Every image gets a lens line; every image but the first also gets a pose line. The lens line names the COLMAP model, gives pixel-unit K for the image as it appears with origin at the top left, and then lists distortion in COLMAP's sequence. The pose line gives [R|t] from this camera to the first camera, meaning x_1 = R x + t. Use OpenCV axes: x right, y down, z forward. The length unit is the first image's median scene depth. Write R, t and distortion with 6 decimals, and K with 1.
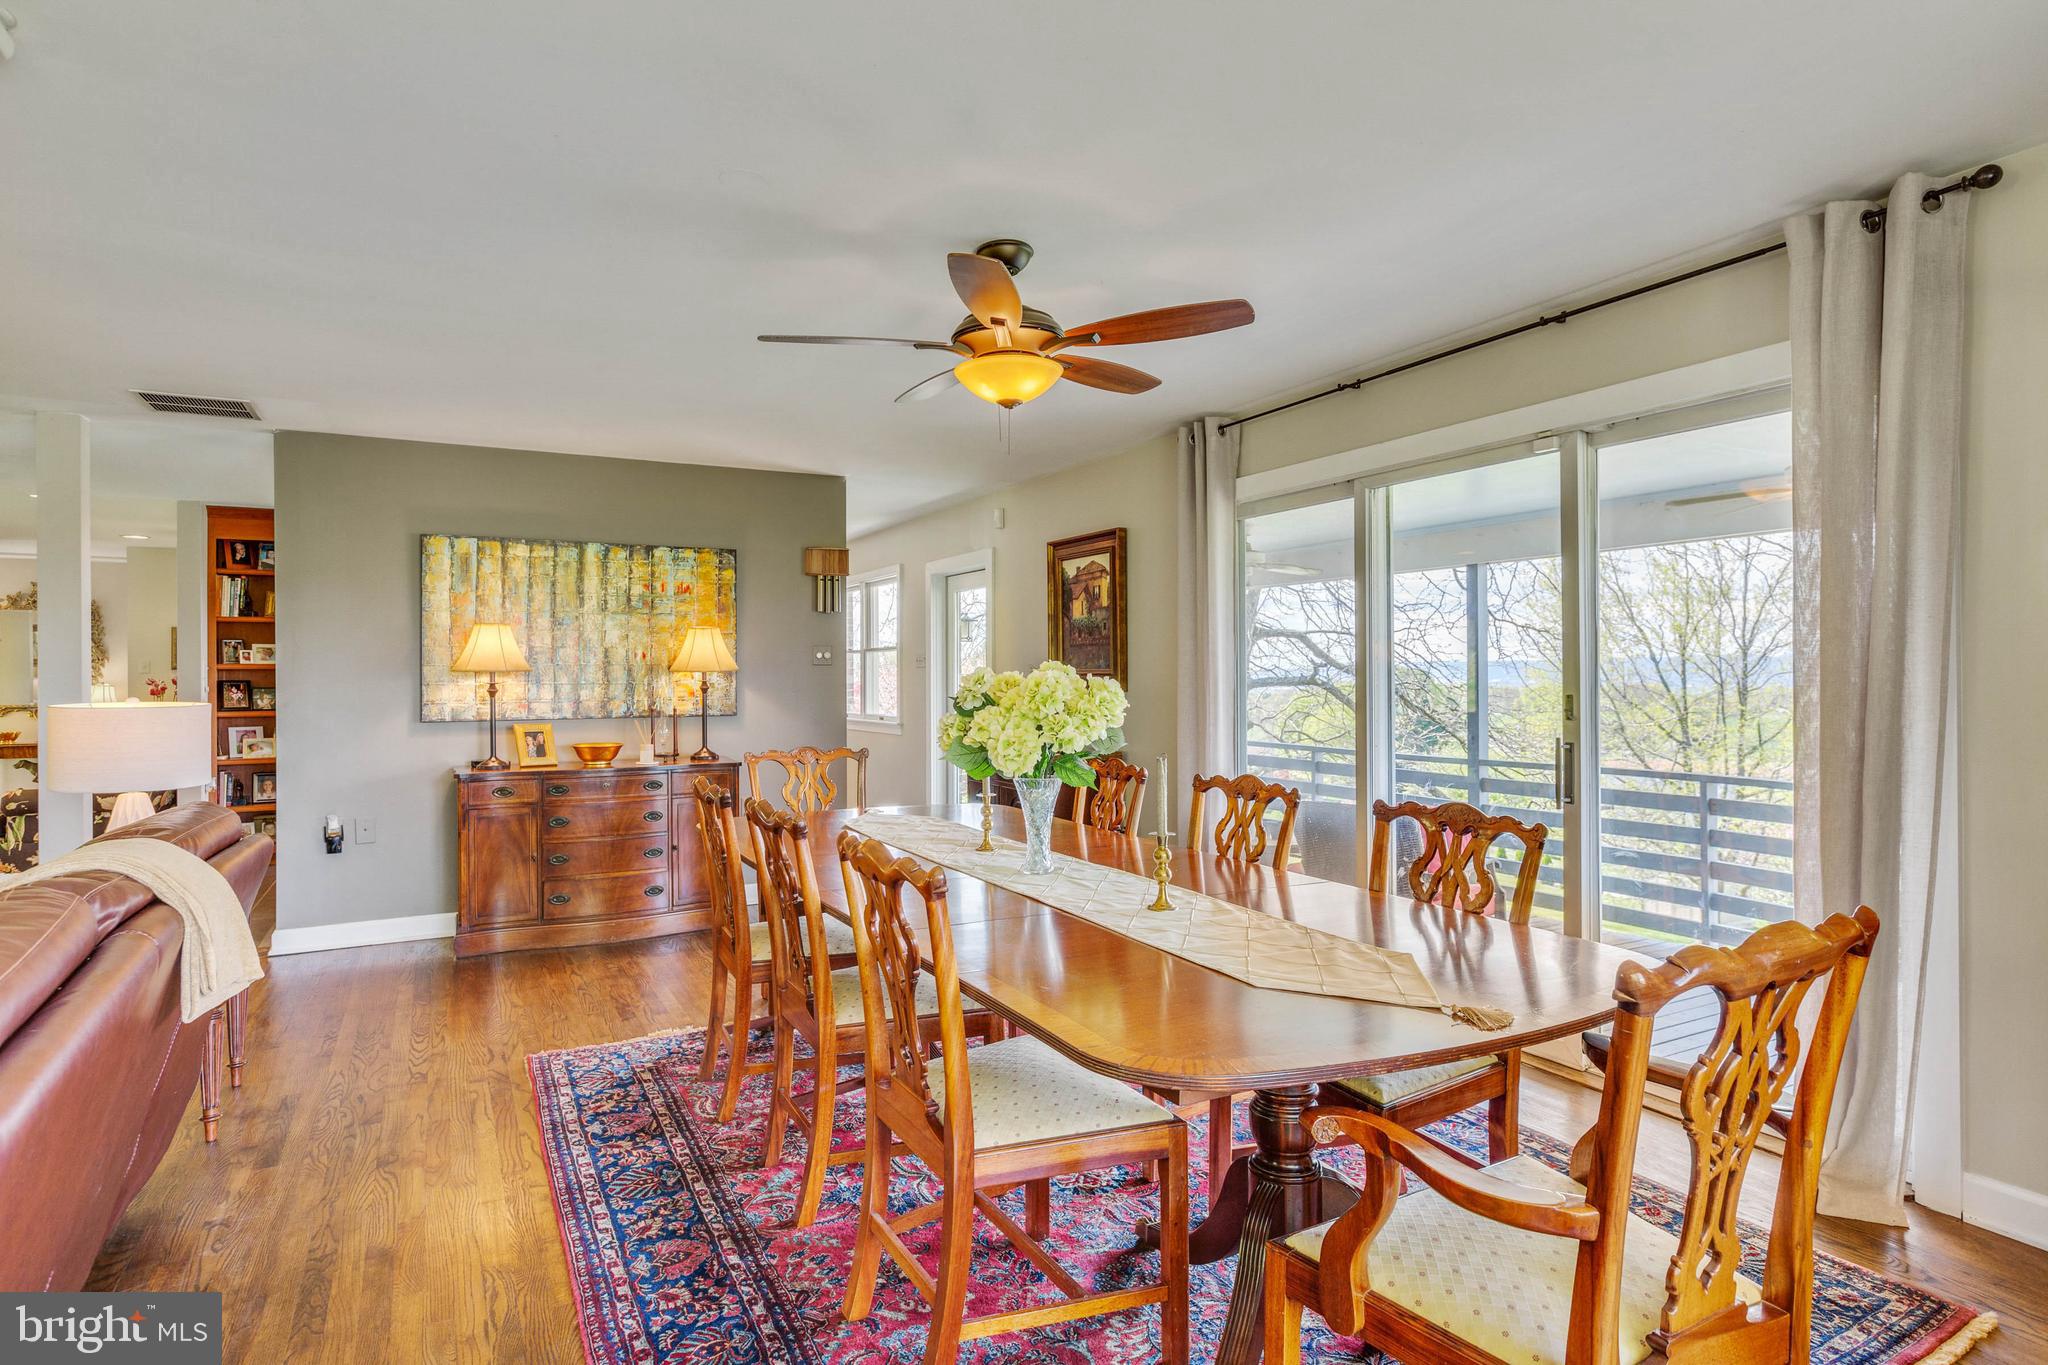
lens RADIAL K [[1064.0, 0, 1018.4], [0, 1064.0, 685.1], [0, 0, 1]] dist [-0.001877, 0.000576]
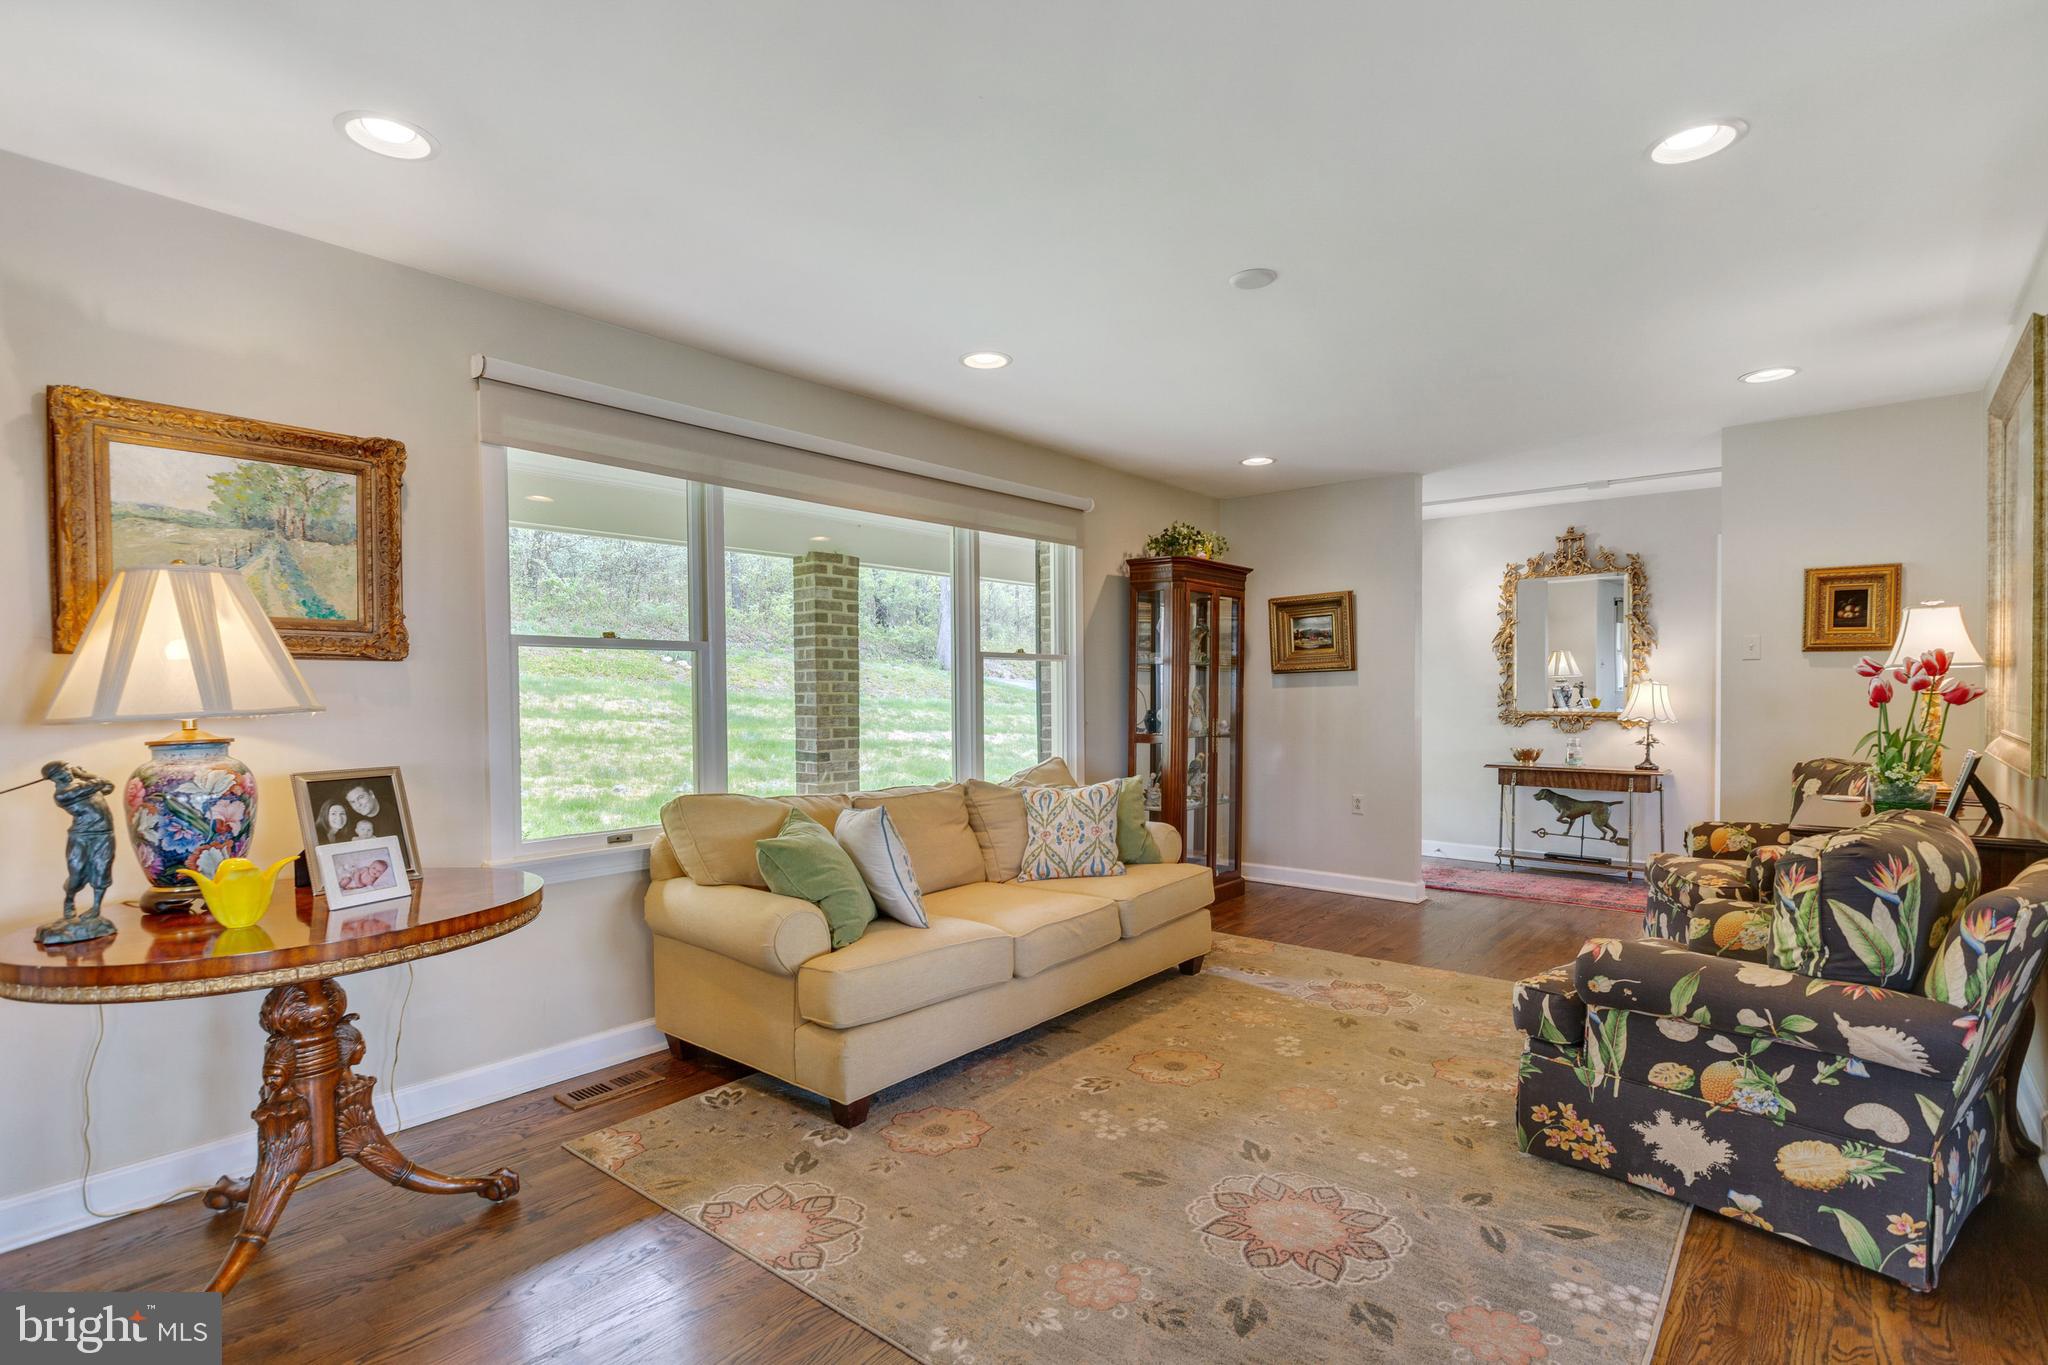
lens RADIAL K [[964.6, 0, 1009.5], [0, 964.6, 704.0], [0, 0, 1]] dist [-0.002122, -0.001223]
pose [[0.340195, 0.016918, -0.940203, -0.819232], [-0.003880, 0.999855, 0.016587, 0.008403], [0.940347, -0.001994, 0.340211, 0.802308]]
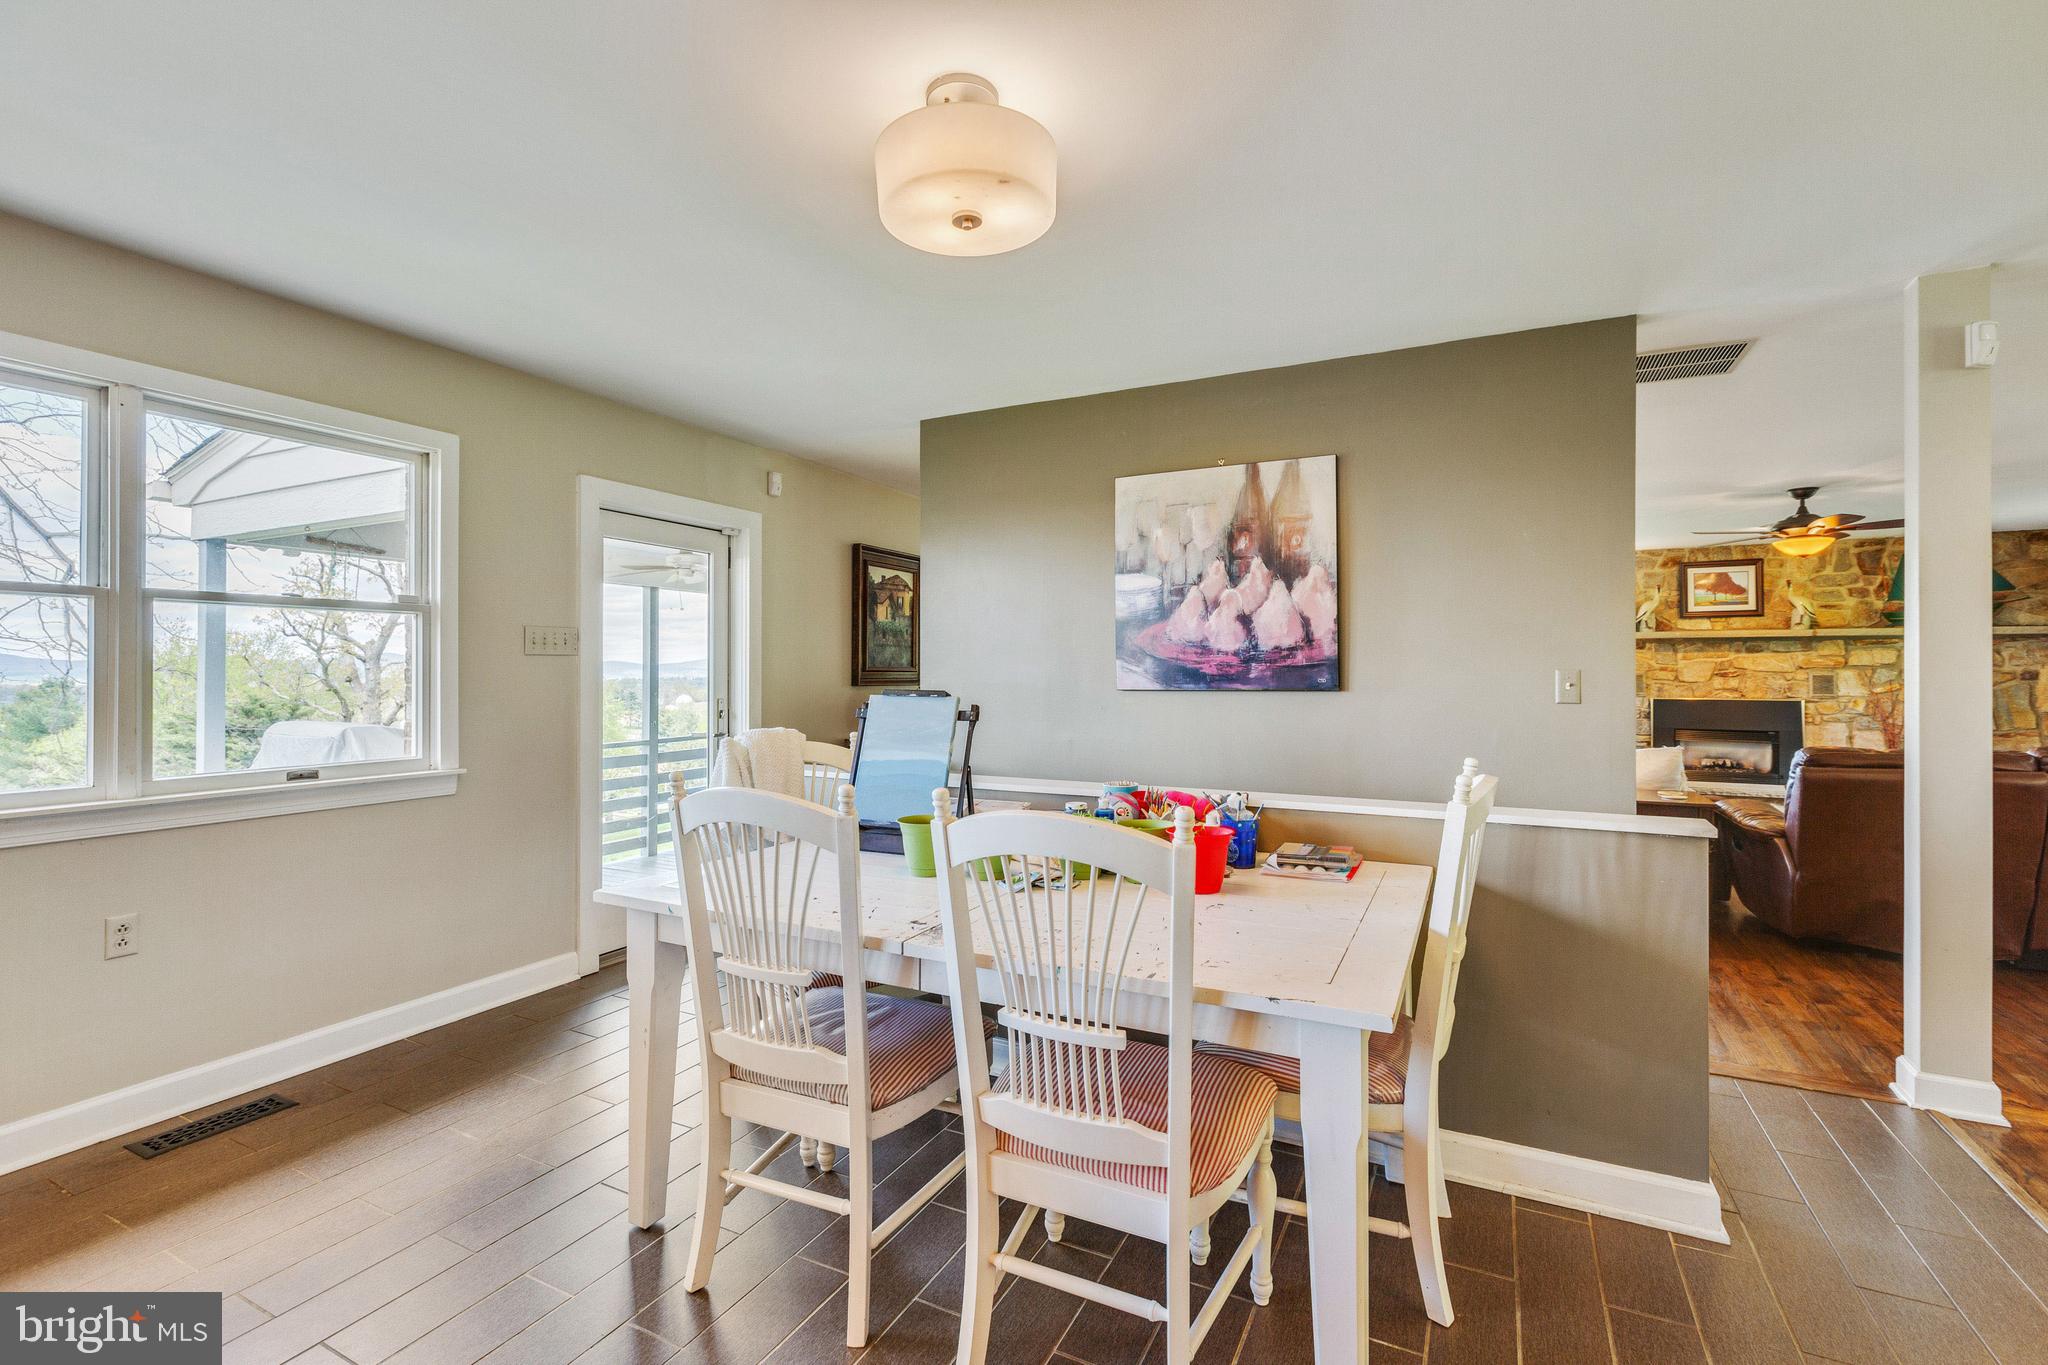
lens RADIAL K [[929.5, 0, 1021.4], [0, 929.5, 664.8], [0, 0, 1]] dist [0.004326, -0.000656]
pose [[-0.568566, 0.013290, 0.822530, -0.873892], [0.012043, 0.999897, -0.007831, -0.008050], [-0.822549, 0.005453, -0.568668, 1.510589]]
